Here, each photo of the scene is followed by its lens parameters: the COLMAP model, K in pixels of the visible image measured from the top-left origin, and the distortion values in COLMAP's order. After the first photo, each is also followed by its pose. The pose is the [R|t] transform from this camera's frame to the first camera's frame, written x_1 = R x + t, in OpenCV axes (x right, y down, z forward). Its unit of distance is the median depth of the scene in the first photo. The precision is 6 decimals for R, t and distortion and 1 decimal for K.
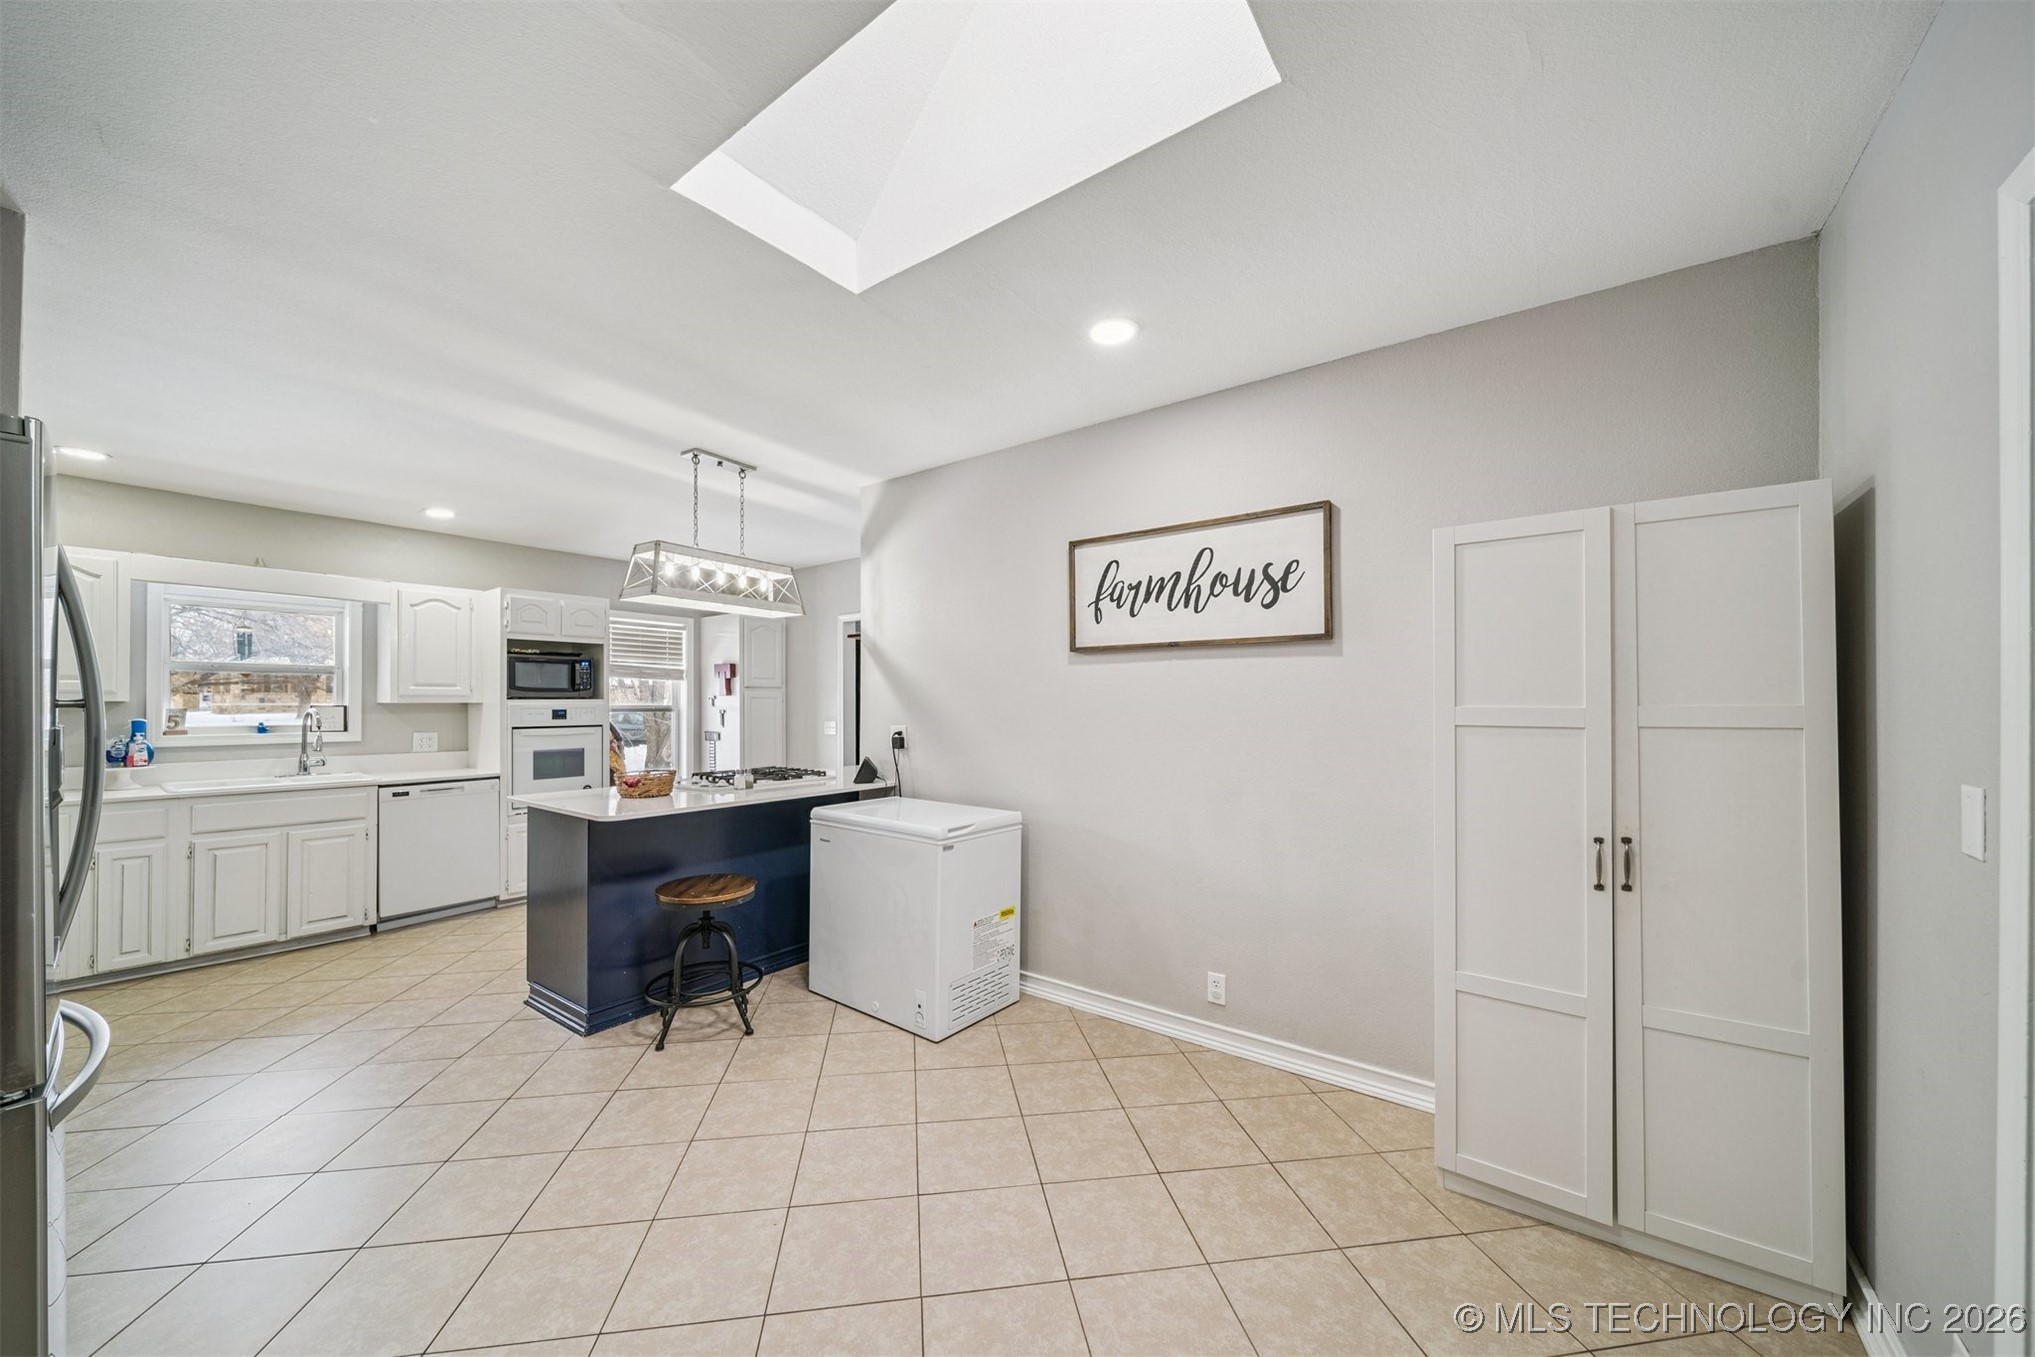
lens RADIAL K [[726.9, 0, 1013.7], [0, 726.9, 699.2], [0, 0, 1]] dist [-0.001945, -0.000753]
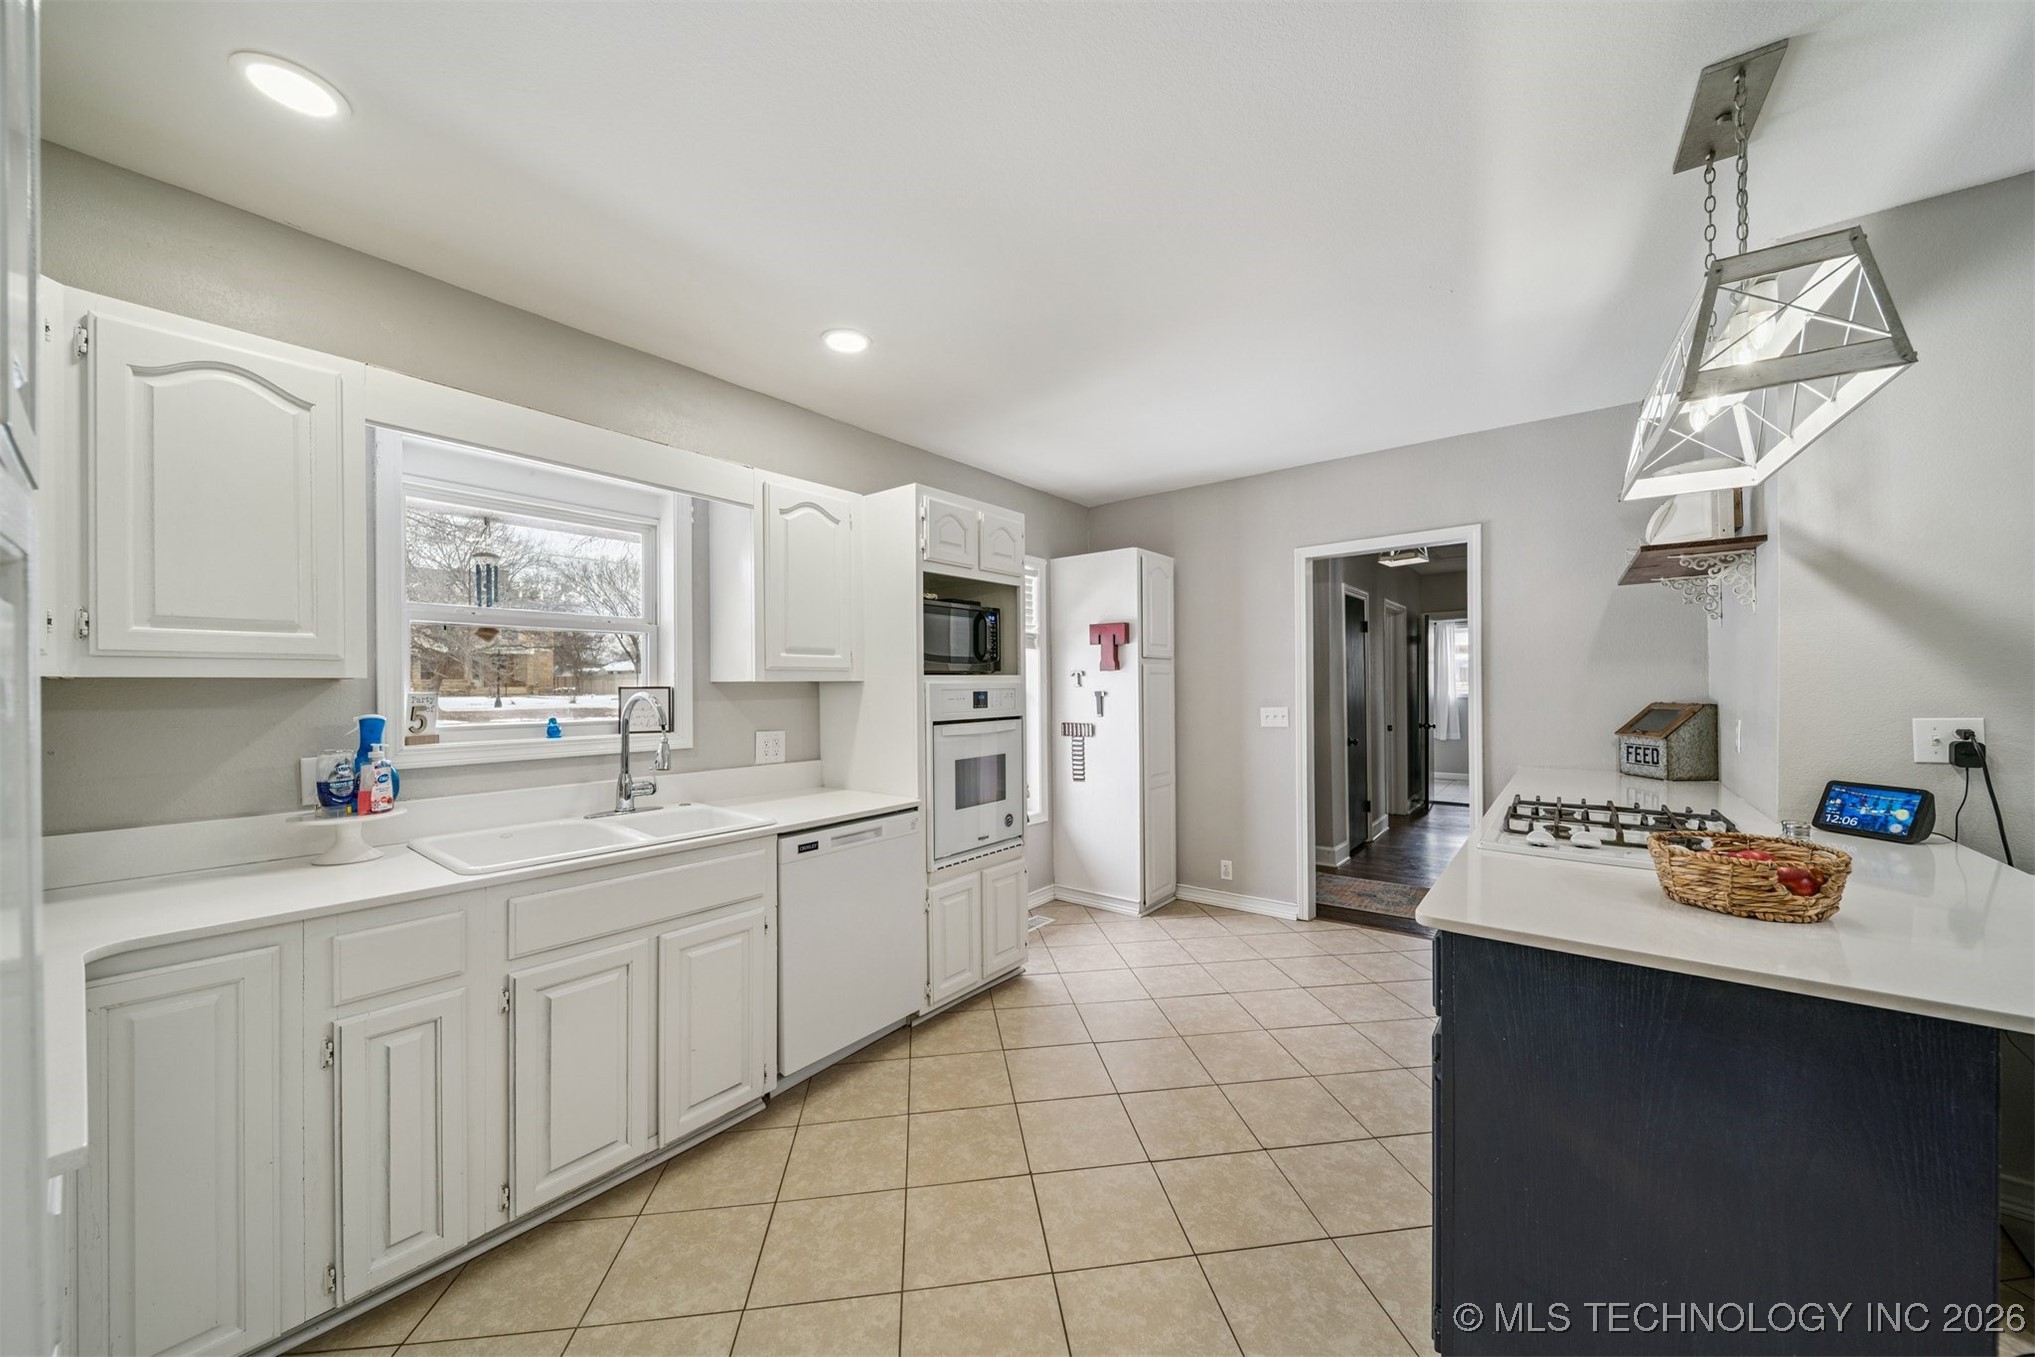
lens RADIAL K [[726.9, 0, 1018.0], [0, 726.9, 688.0], [0, 0, 1]] dist [-0.001945, -0.000753]
pose [[0.999774, -0.007077, -0.020071, -0.799036], [0.007251, 0.999937, 0.008622, 0.008688], [0.020008, -0.008766, 0.999761, 0.542053]]
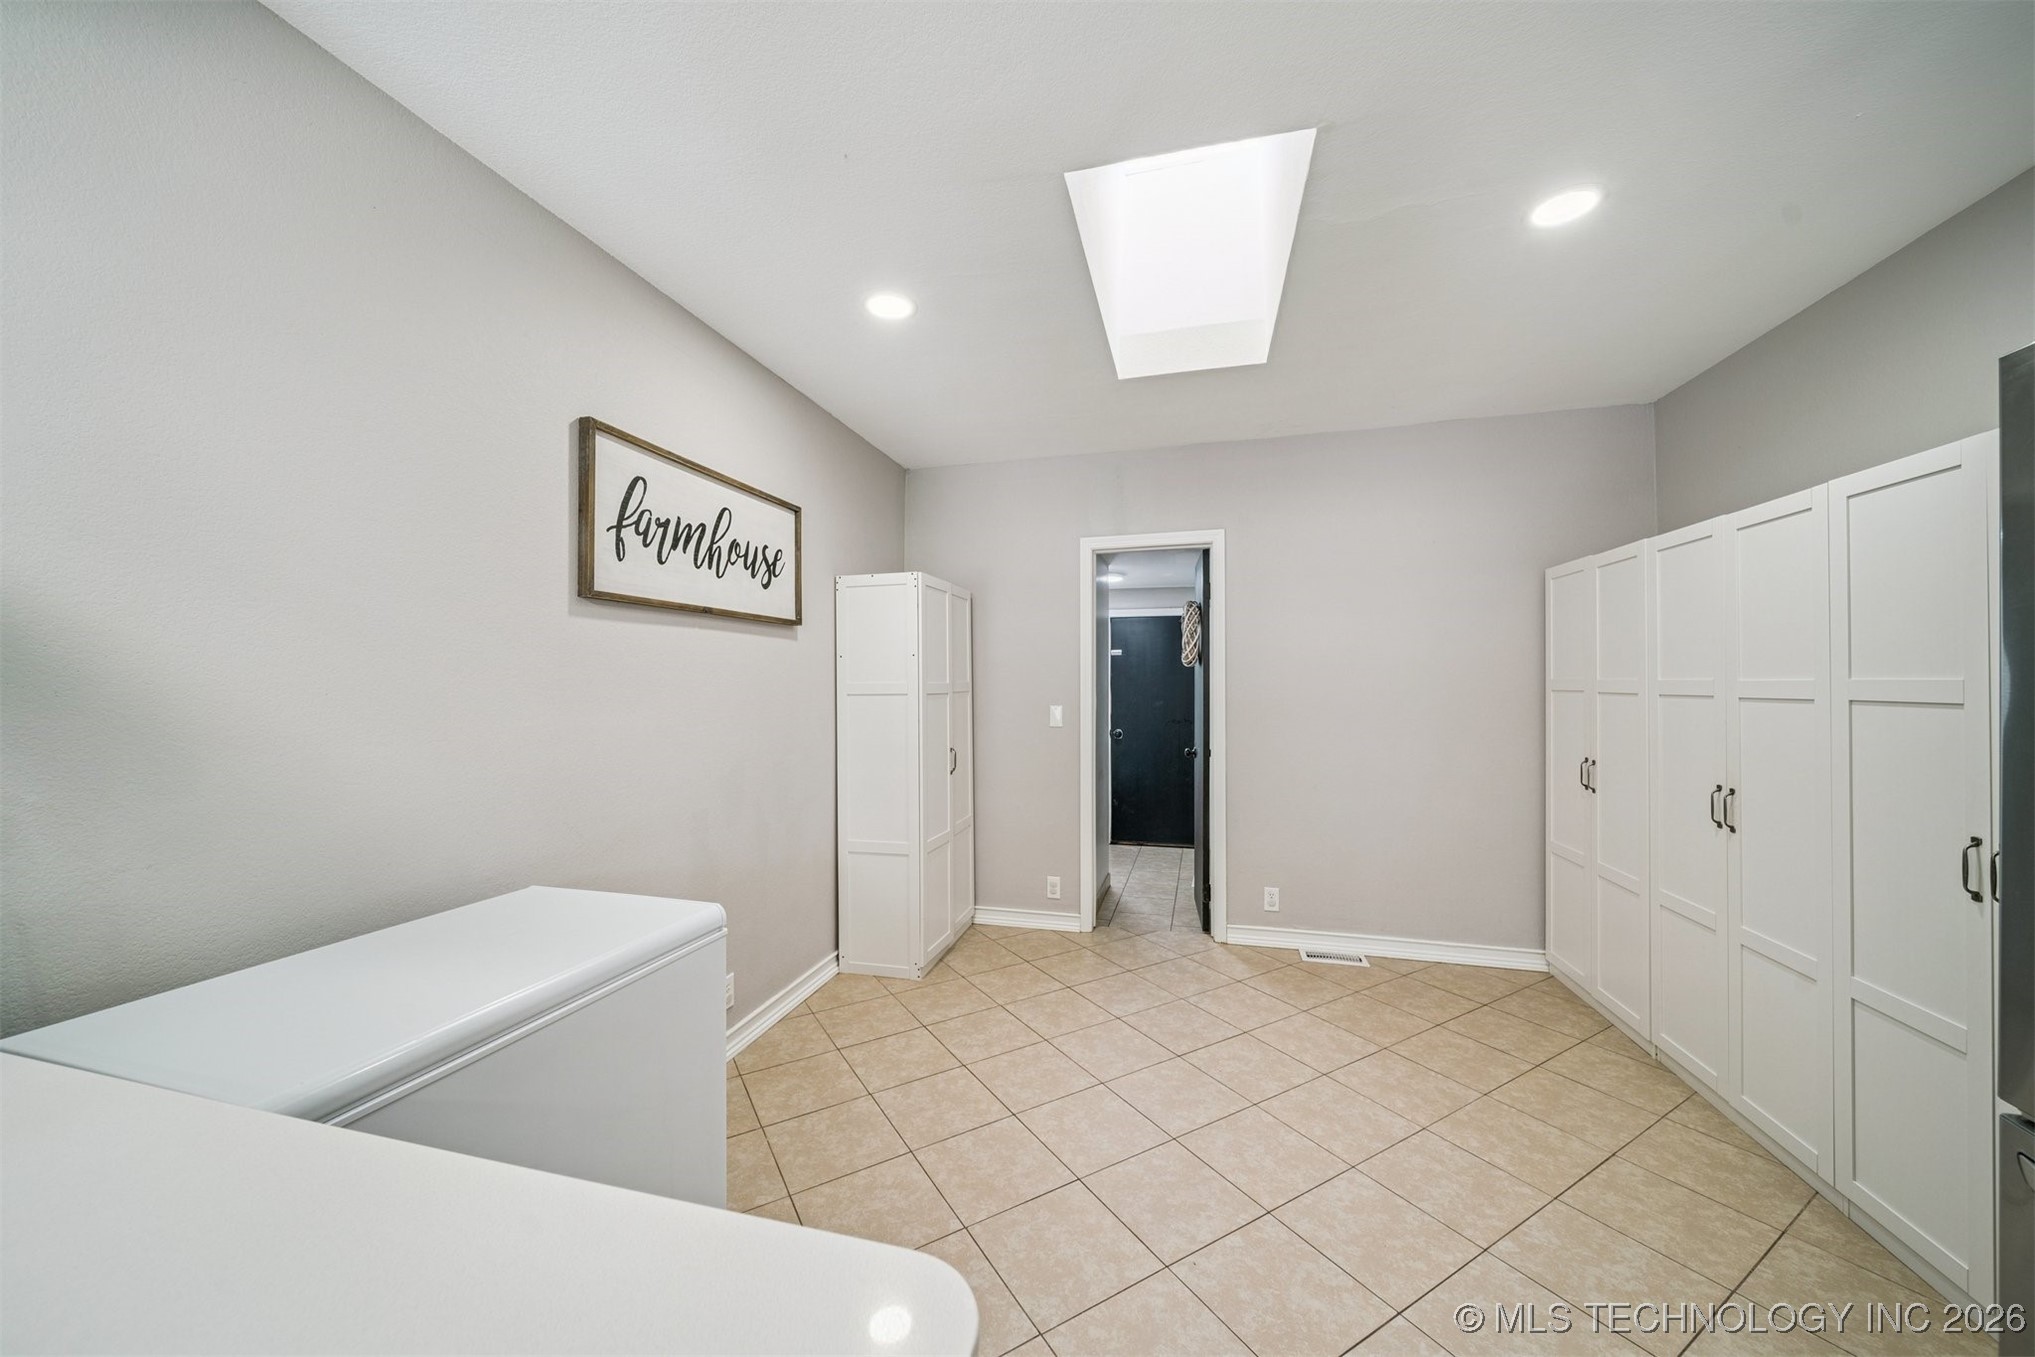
lens RADIAL K [[726.9, 0, 1009.0], [0, 726.9, 677.2], [0, 0, 1]] dist [-0.001945, -0.000753]
pose [[-0.375596, 0.006645, 0.926760, -0.540932], [-0.004264, 0.999951, -0.008898, 0.006388], [-0.926774, -0.007294, -0.375549, 0.781753]]
